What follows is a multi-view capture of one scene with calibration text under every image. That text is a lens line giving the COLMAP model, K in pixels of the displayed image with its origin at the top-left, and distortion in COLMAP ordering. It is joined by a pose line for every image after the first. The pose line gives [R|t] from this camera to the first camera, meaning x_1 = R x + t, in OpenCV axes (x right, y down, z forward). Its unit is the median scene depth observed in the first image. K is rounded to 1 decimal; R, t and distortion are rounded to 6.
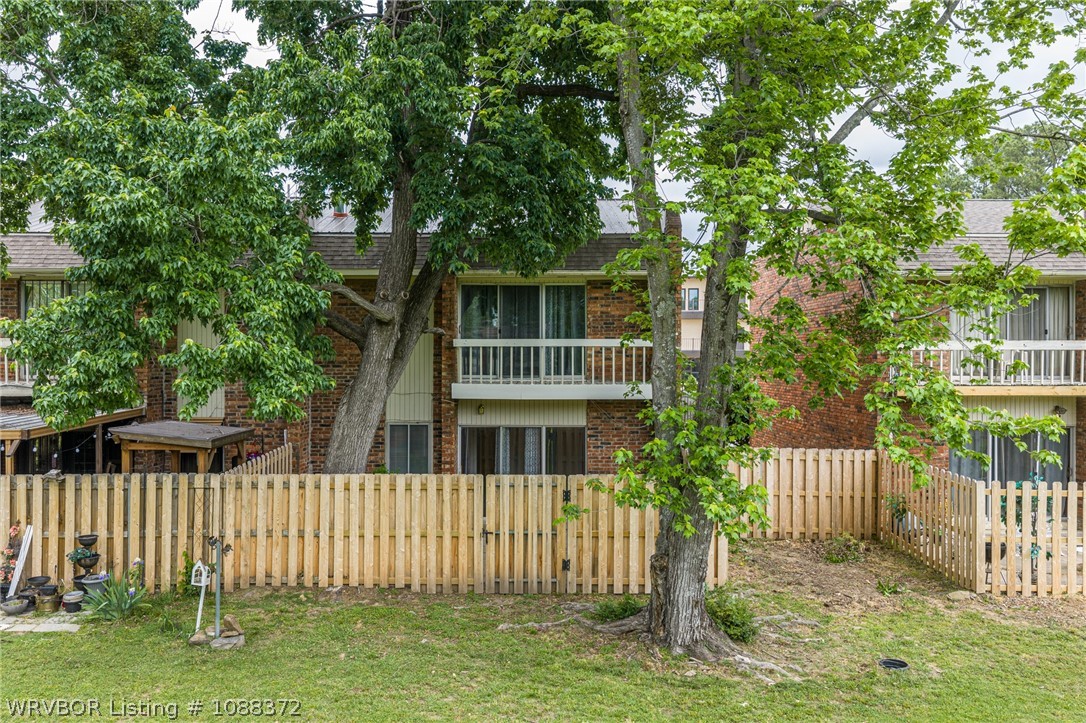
lens RADIAL K [[901.7, 0, 538.4], [0, 901.7, 361.3], [0, 0, 1]] dist [0.020491, -0.041205]
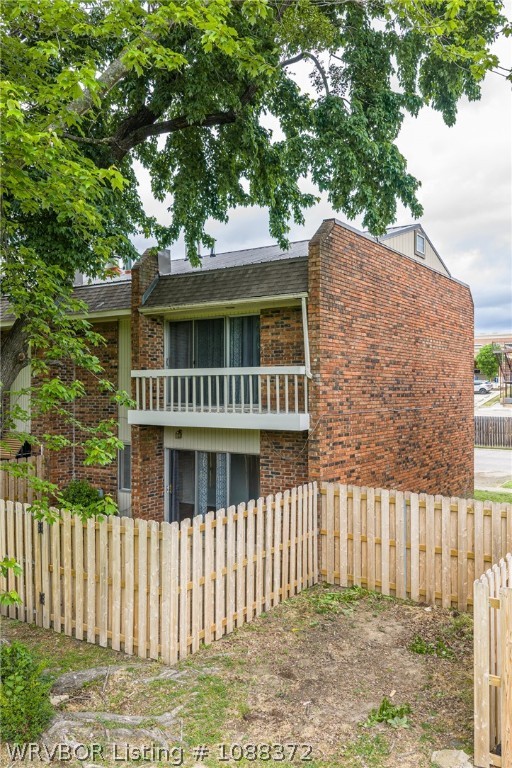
lens RADIAL K [[637.7, 0, 257.0], [0, 637.7, 382.8], [0, 0, 1]] dist [0.020491, -0.041205]
pose [[0.823632, -0.007956, -0.567069, 0.452524], [0.000668, 0.999914, -0.013060, 0.001506], [0.567124, 0.010378, 0.823567, 0.412579]]
